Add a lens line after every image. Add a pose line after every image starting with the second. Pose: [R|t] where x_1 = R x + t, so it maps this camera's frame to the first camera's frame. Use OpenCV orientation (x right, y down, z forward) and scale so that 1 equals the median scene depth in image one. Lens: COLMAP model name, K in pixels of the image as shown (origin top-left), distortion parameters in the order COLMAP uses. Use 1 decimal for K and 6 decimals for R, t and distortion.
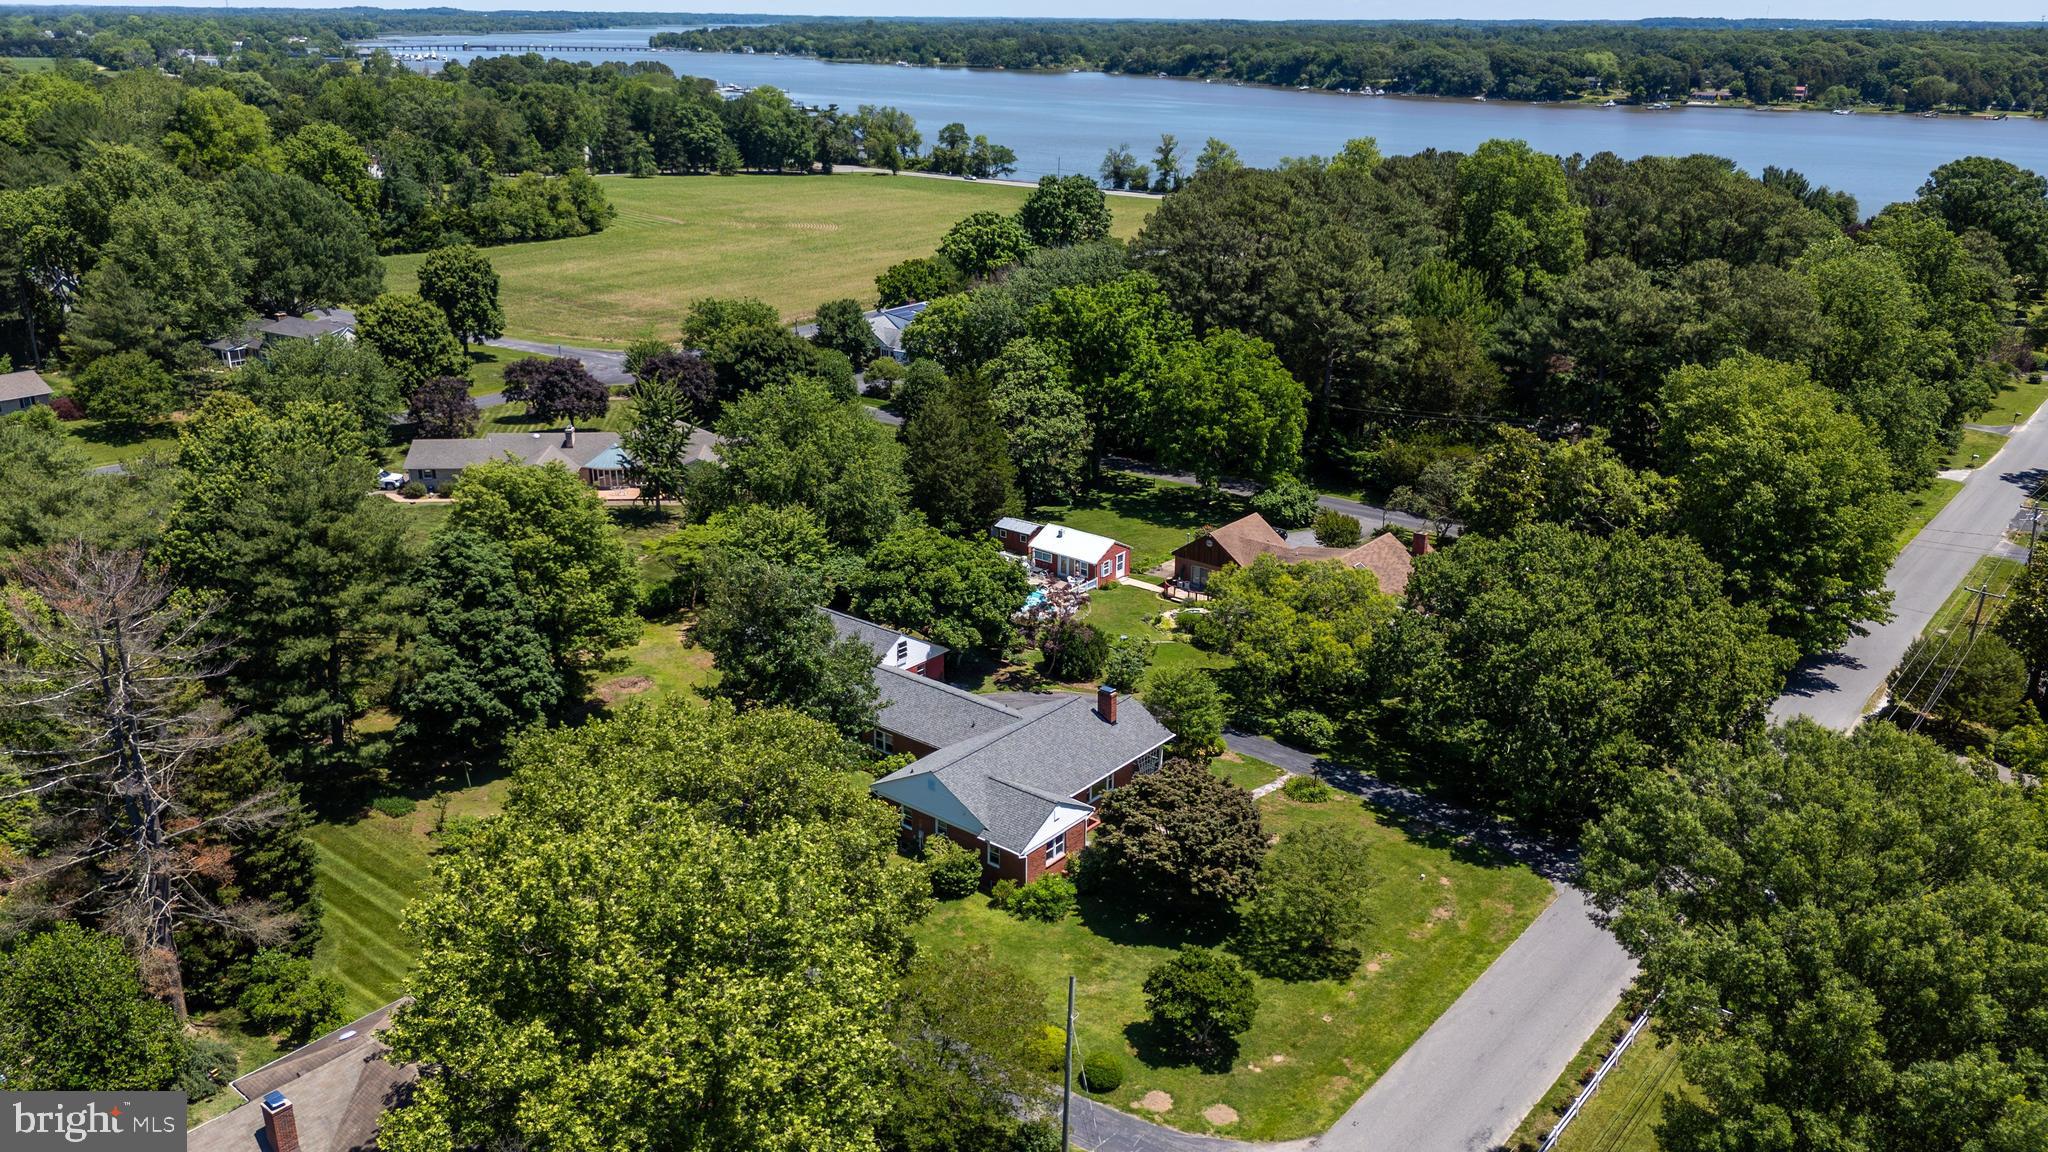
lens RADIAL K [[1572.2, 0, 1030.9], [0, 1572.2, 583.5], [0, 0, 1]] dist [0.075005, -0.087656]
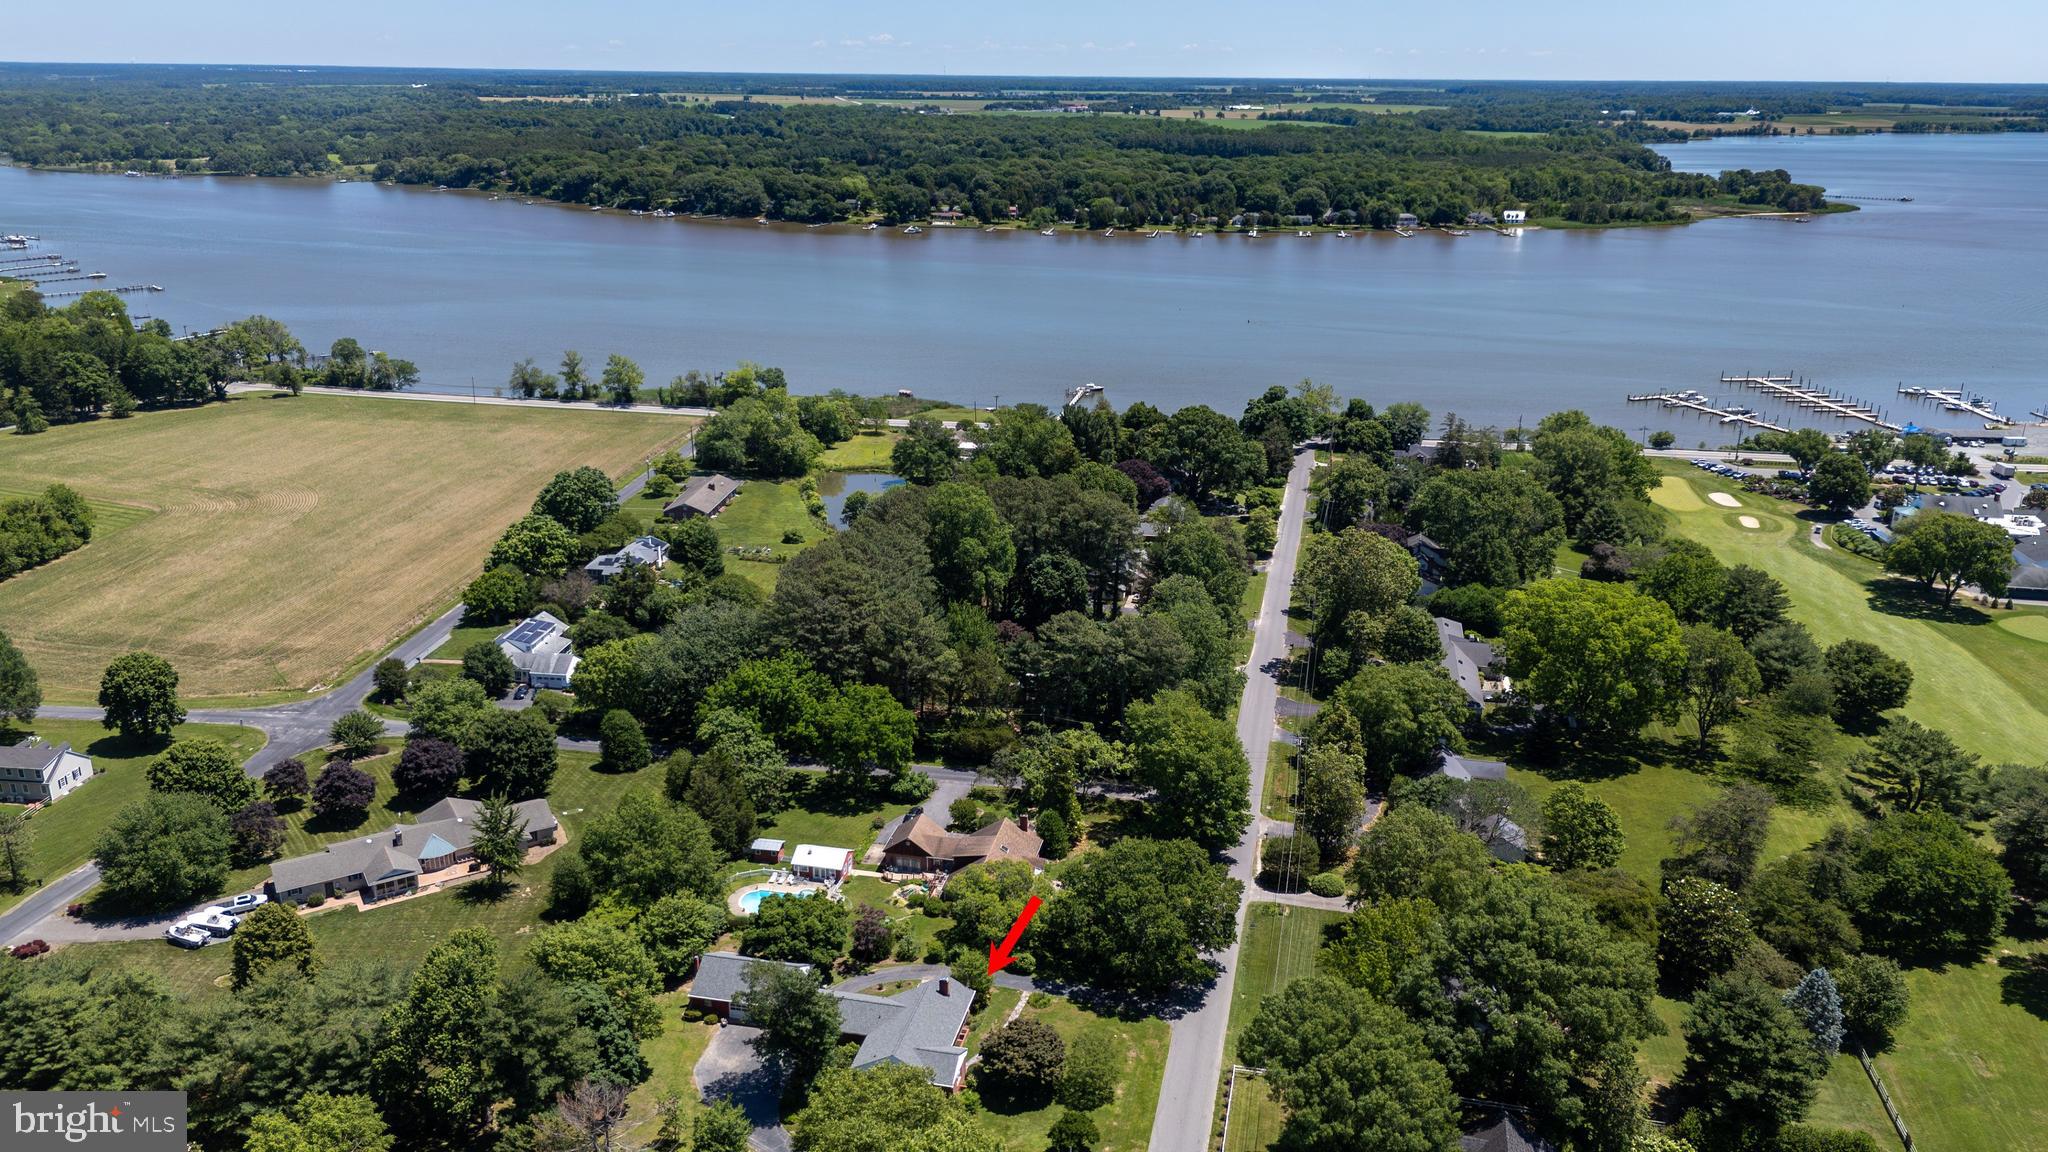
lens RADIAL K [[1529.1, 0, 1057.7], [0, 1529.1, 619.6], [0, 0, 1]] dist [0.079938, -0.091319]
pose [[0.884707, -0.152788, 0.440397, -0.229052], [0.147231, 0.987985, 0.046995, -0.169074], [-0.442286, 0.023263, 0.896572, -0.291137]]
